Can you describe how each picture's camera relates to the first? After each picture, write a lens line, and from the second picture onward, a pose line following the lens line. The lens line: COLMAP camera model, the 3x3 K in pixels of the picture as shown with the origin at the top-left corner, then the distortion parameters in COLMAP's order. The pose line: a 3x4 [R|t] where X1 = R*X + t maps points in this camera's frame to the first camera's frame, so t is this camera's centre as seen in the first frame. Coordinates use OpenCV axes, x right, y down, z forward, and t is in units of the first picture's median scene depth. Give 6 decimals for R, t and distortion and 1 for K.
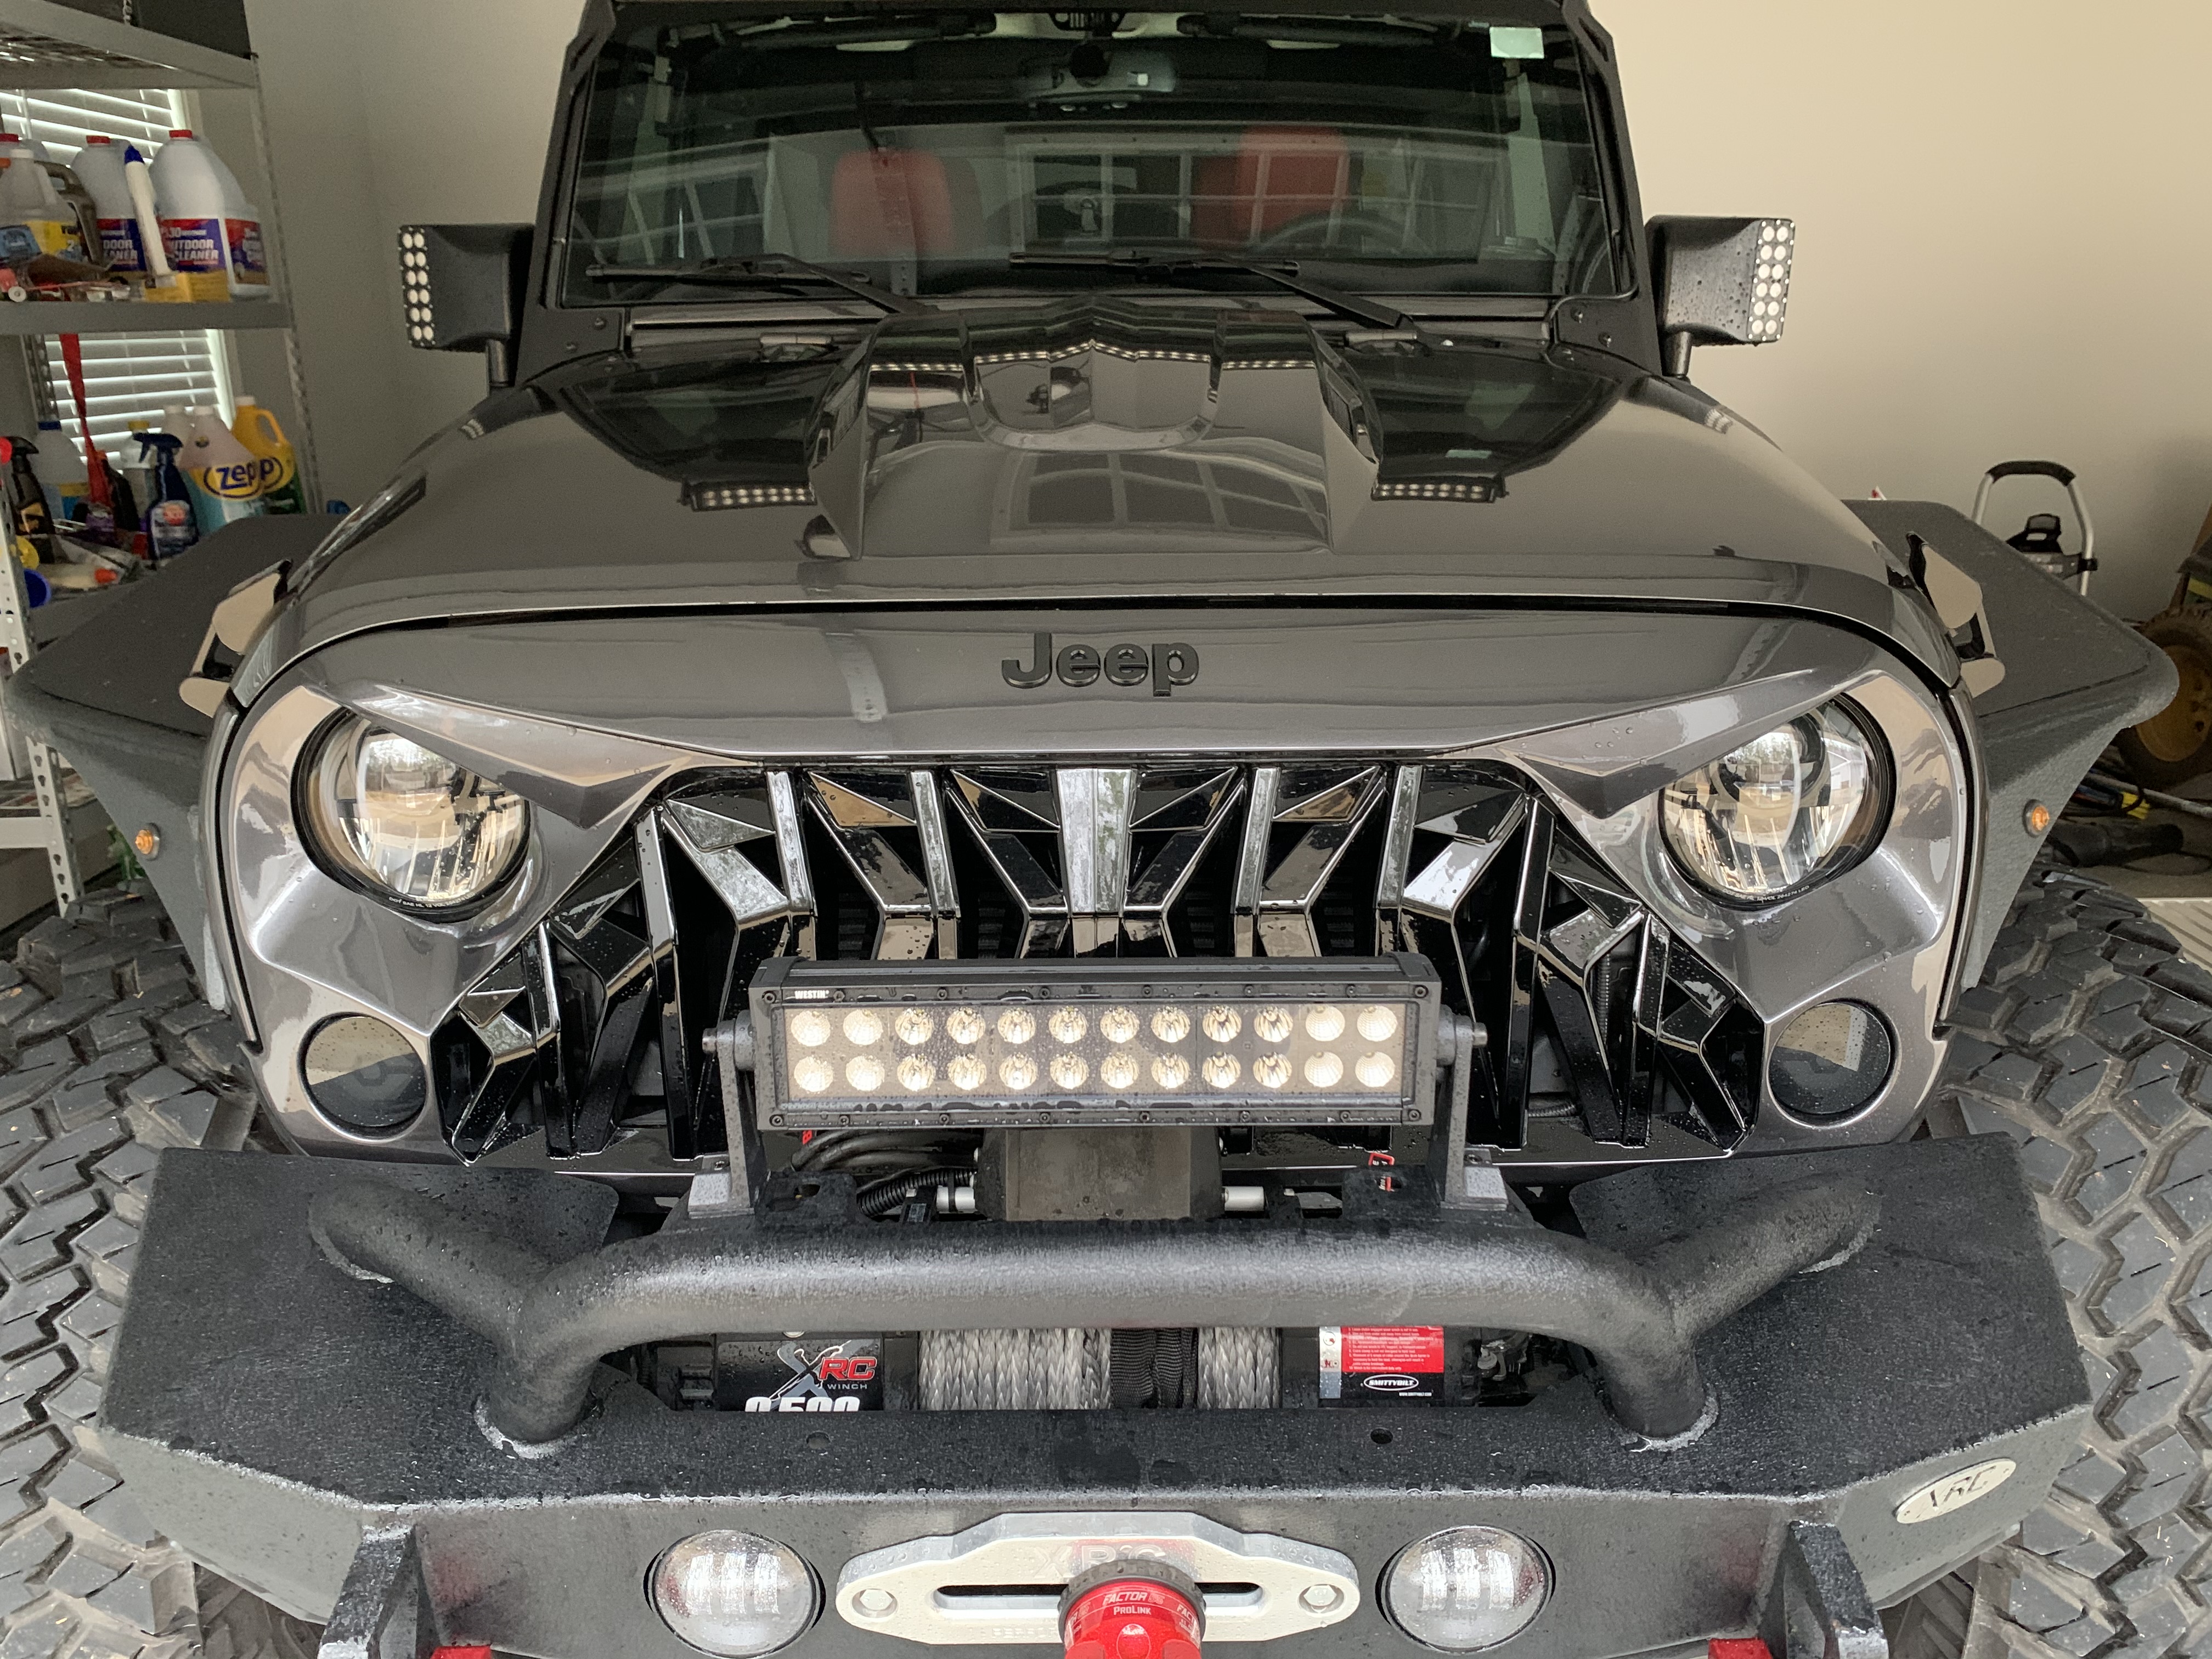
lens RADIAL K [[1690.0, 0, 1106.0], [0, 1690.0, 829.5], [0, 0, 1]] dist [0.004748, 0.004990]
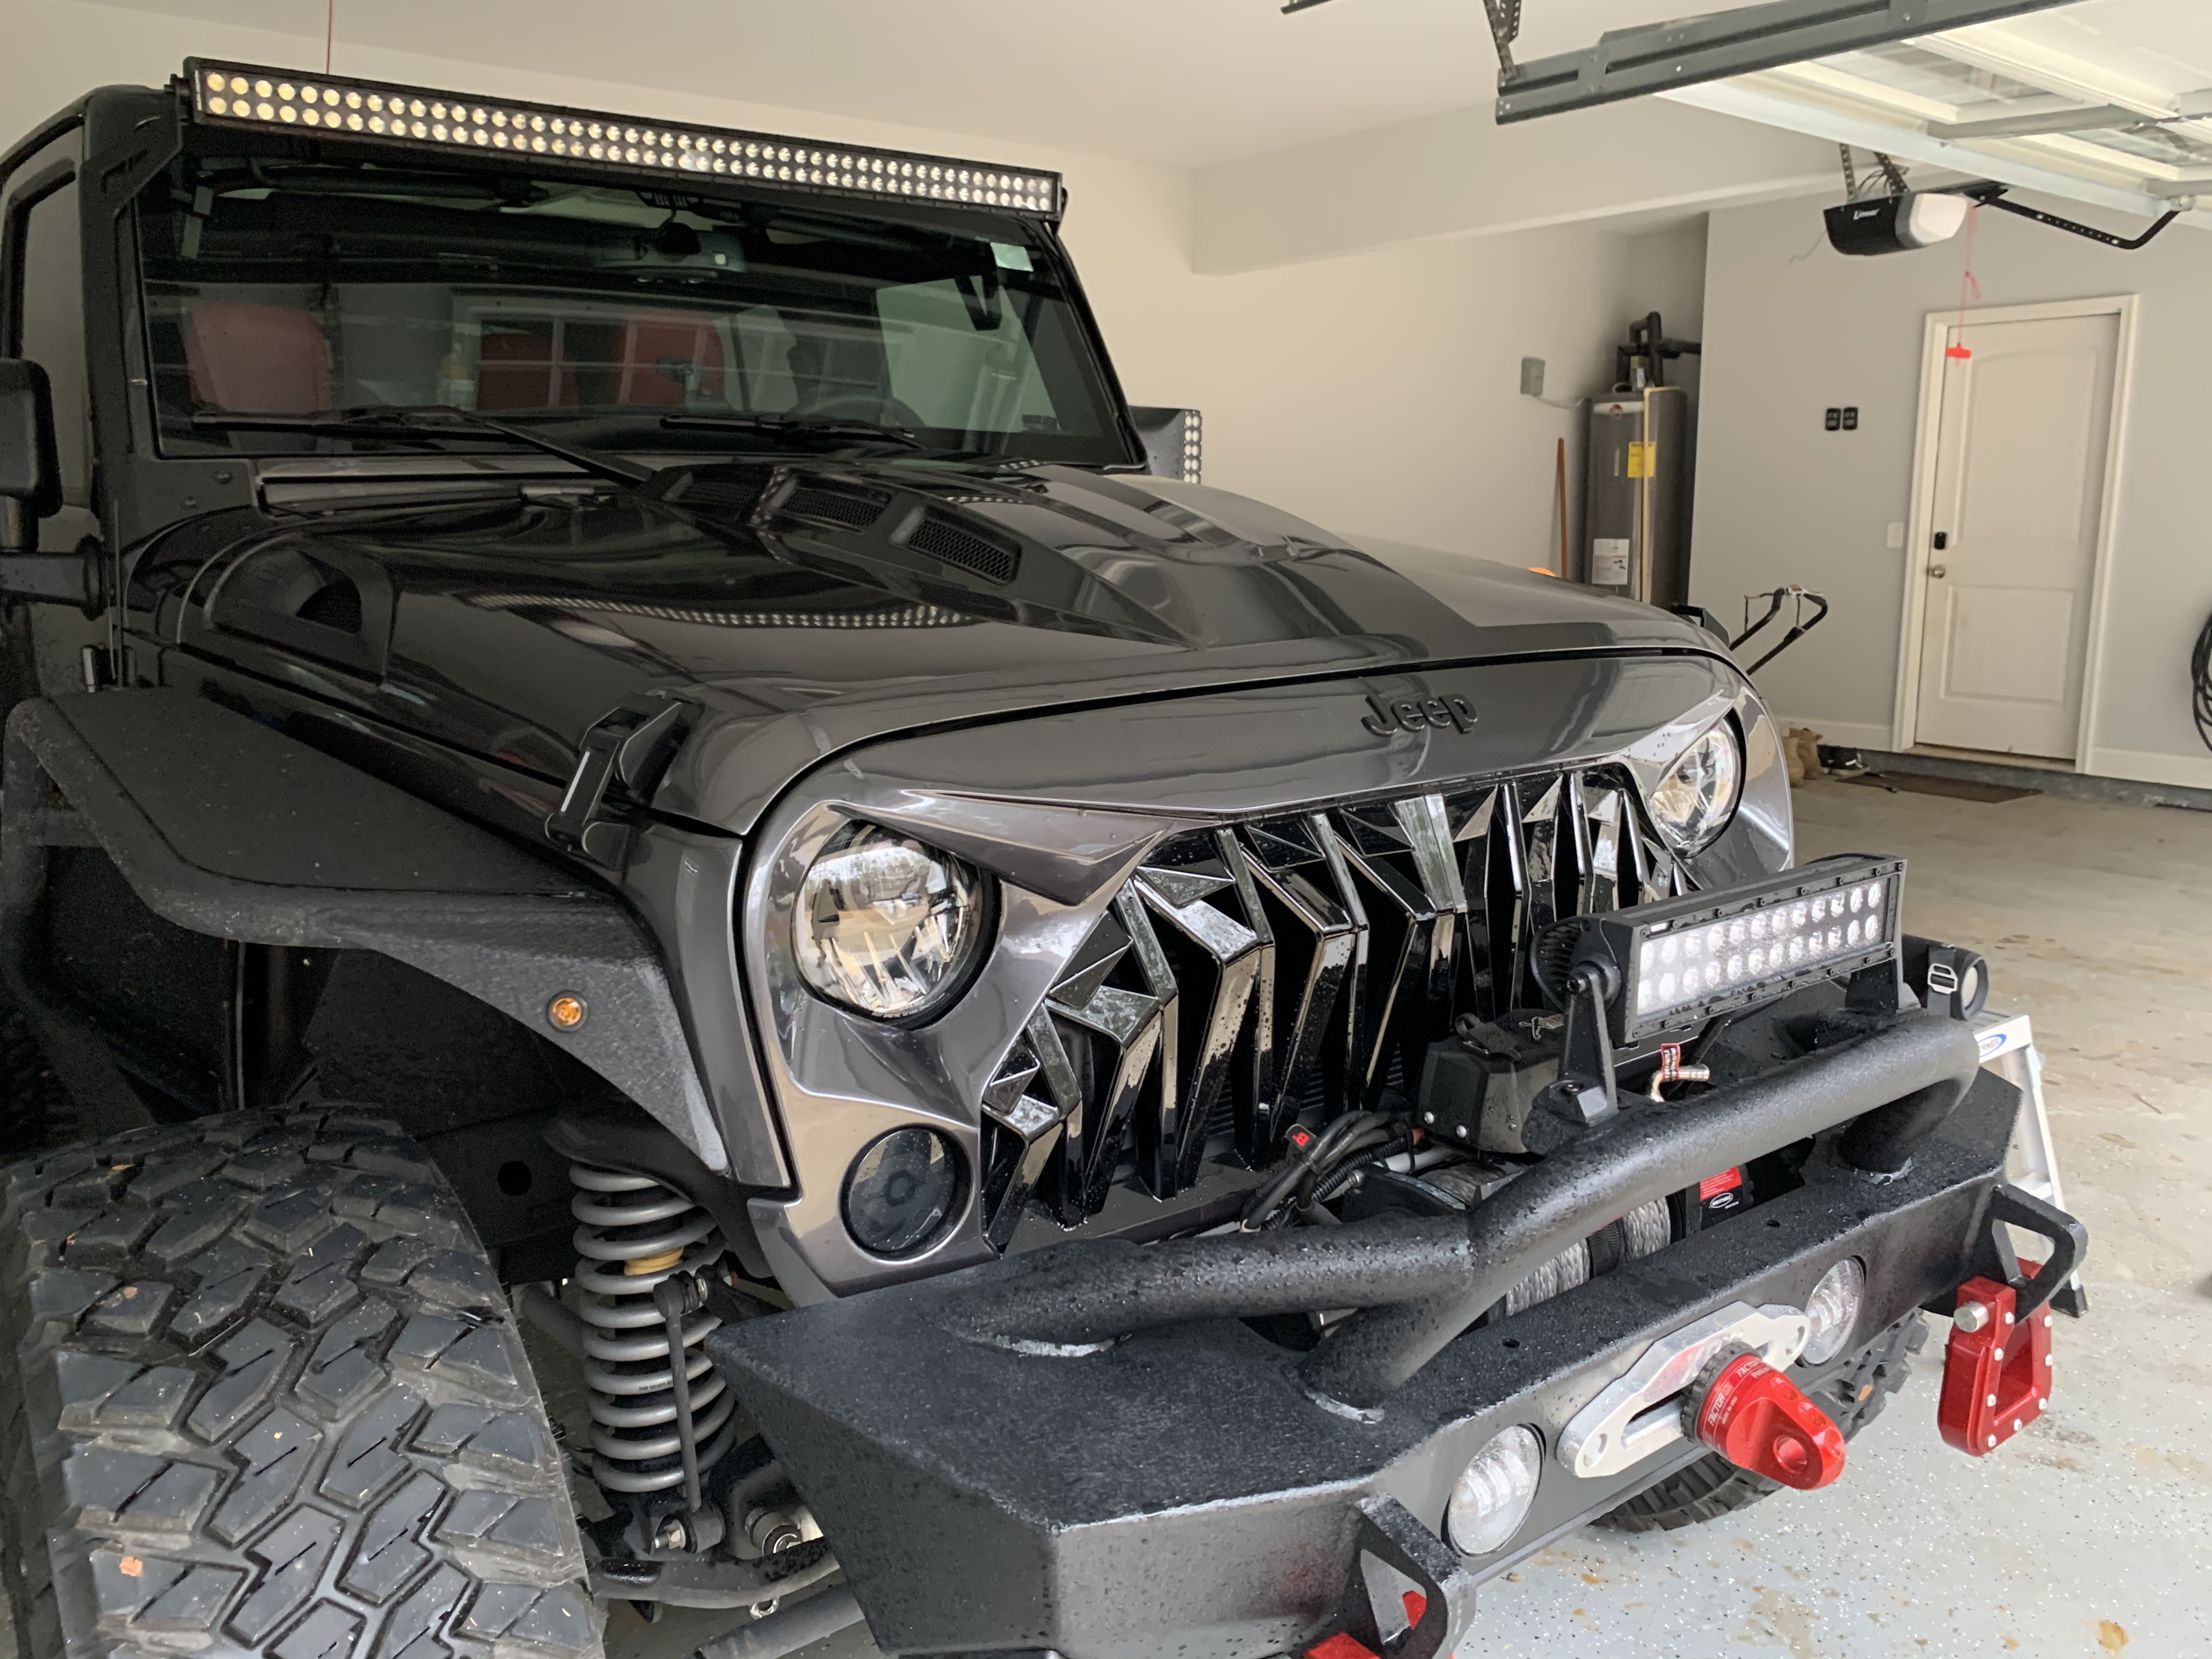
lens RADIAL K [[1690.0, 0, 1106.0], [0, 1690.0, 829.5], [0, 0, 1]] dist [0.004748, 0.004990]
pose [[0.797700, -0.113292, 0.592318, -0.884764], [0.177757, 0.982730, -0.051428, 0.010157], [-0.576262, 0.146313, 0.804062, 0.118817]]
